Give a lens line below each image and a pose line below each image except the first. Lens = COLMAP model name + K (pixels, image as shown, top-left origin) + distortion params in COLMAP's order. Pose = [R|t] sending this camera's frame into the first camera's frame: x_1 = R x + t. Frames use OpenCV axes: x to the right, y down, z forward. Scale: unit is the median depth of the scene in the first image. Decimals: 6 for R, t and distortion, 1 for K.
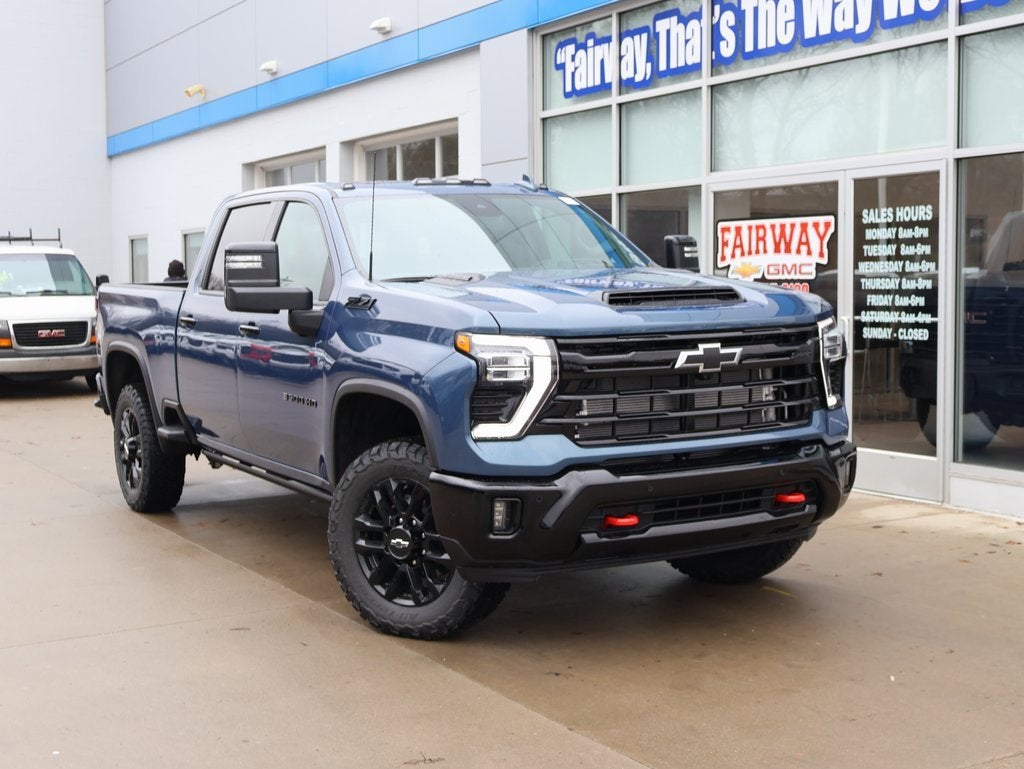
lens RADIAL K [[1485.8, 0, 514.1], [0, 1485.8, 384.4], [0, 0, 1]] dist [0.003296, -0.009349]
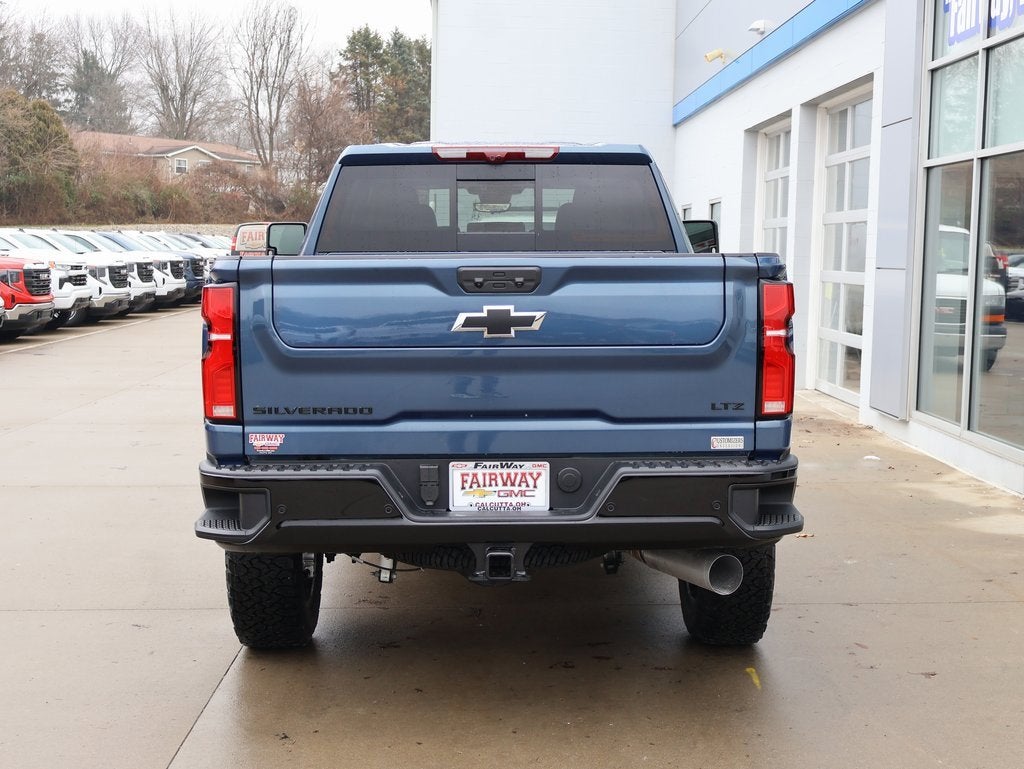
lens RADIAL K [[1485.8, 0, 514.1], [0, 1485.8, 384.4], [0, 0, 1]] dist [0.003296, -0.009349]
pose [[0.879864, 0.067529, -0.470404, 0.282193], [-0.058347, 0.997714, 0.034091, -0.019952], [0.471630, -0.002549, 0.881793, 0.181548]]
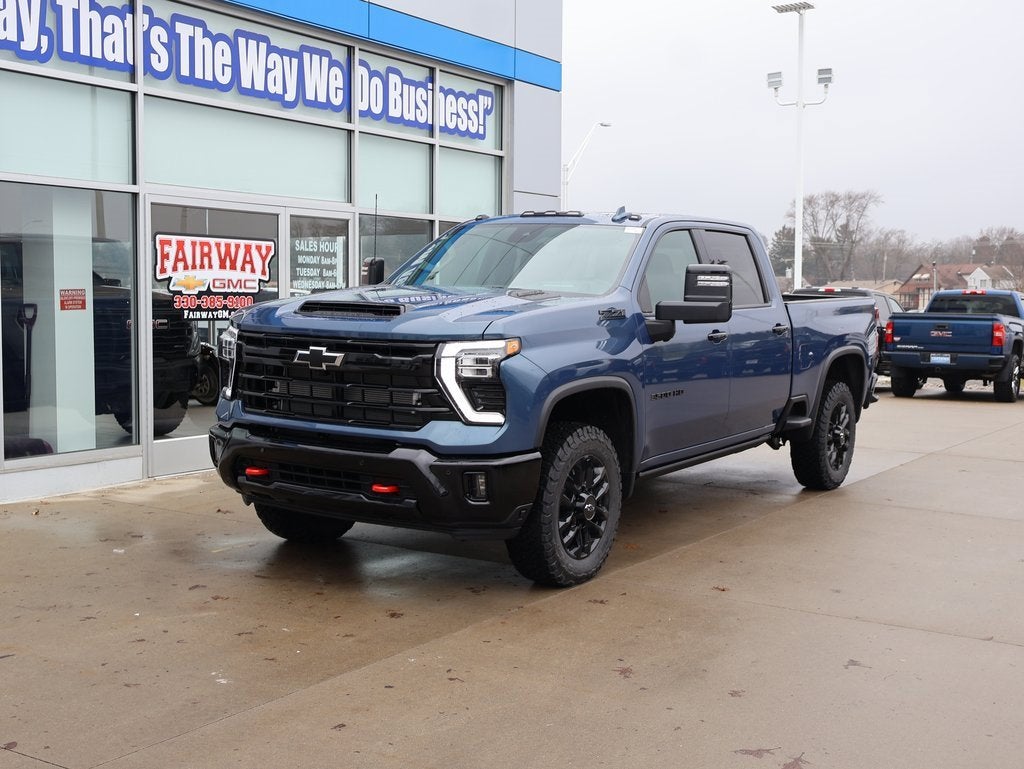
lens RADIAL K [[1282.0, 0, 511.6], [0, 1282.0, 383.7], [0, 0, 1]] dist [0.005581, -0.006216]
pose [[-0.470780, -0.054571, 0.880561, -0.794190], [0.056871, 0.994132, 0.092015, -0.080210], [-0.880416, 0.093397, -0.464914, 1.286718]]
